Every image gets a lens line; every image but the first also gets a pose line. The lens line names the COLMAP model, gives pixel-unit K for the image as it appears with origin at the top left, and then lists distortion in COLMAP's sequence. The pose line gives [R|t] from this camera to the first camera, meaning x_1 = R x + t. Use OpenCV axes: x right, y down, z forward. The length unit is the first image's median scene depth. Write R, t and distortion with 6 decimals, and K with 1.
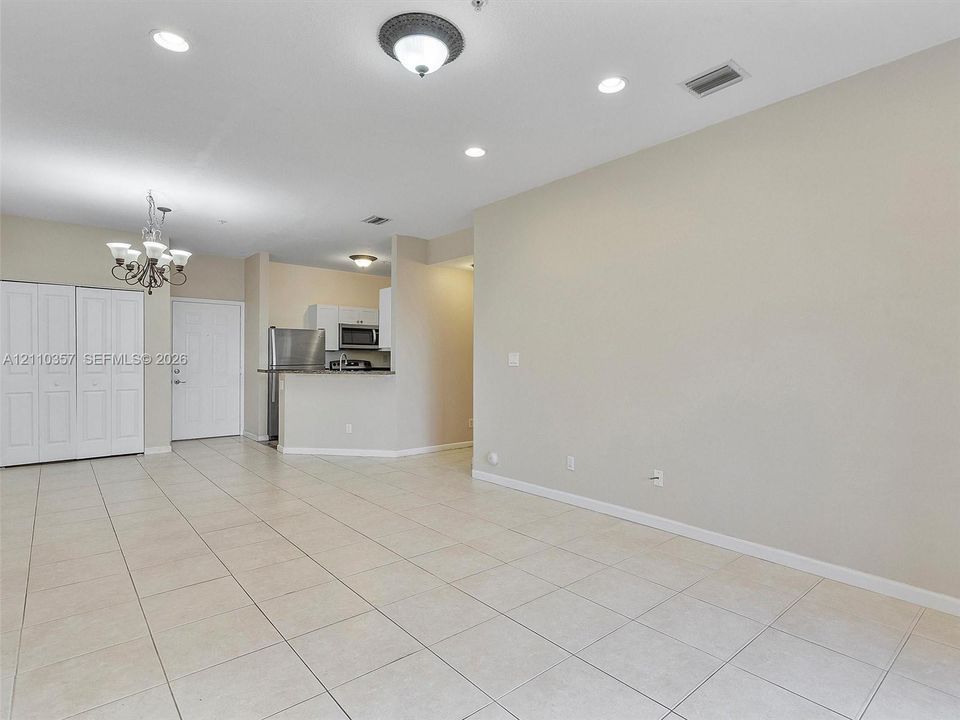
lens RADIAL K [[516.3, 0, 482.0], [0, 516.3, 358.4], [0, 0, 1]] dist [-0.001031, 0.001616]
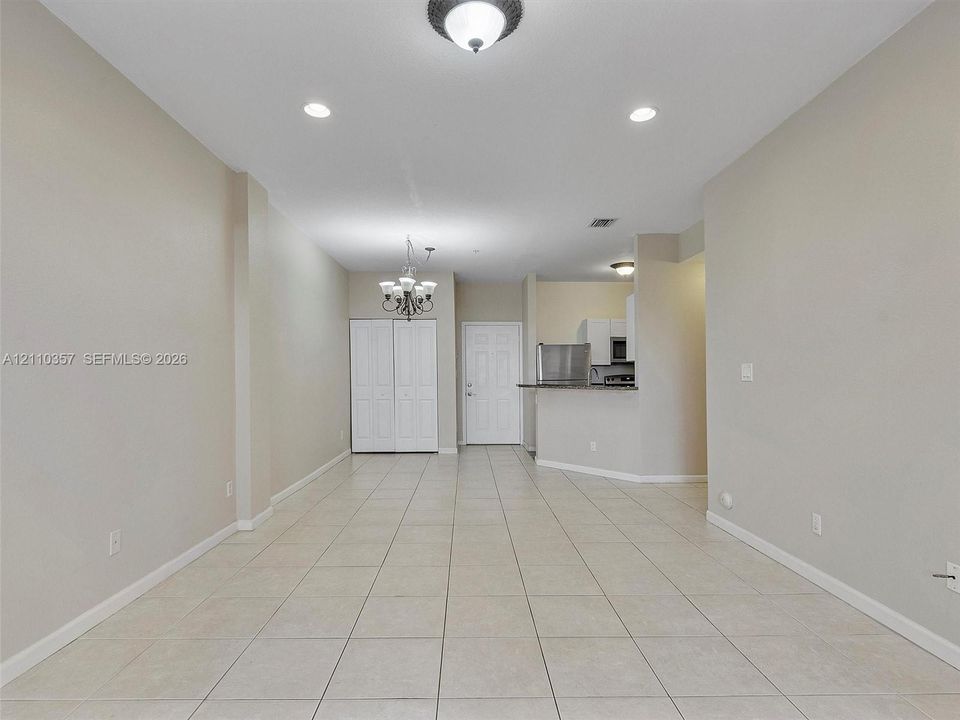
lens RADIAL K [[509.7, 0, 478.2], [0, 509.7, 375.3], [0, 0, 1]] dist [-0.003349, -0.000335]
pose [[0.760982, -0.004194, -0.648759, 0.191514], [0.005482, 0.999985, -0.000035, 0.003277], [0.648750, -0.003530, 0.760994, 0.144467]]
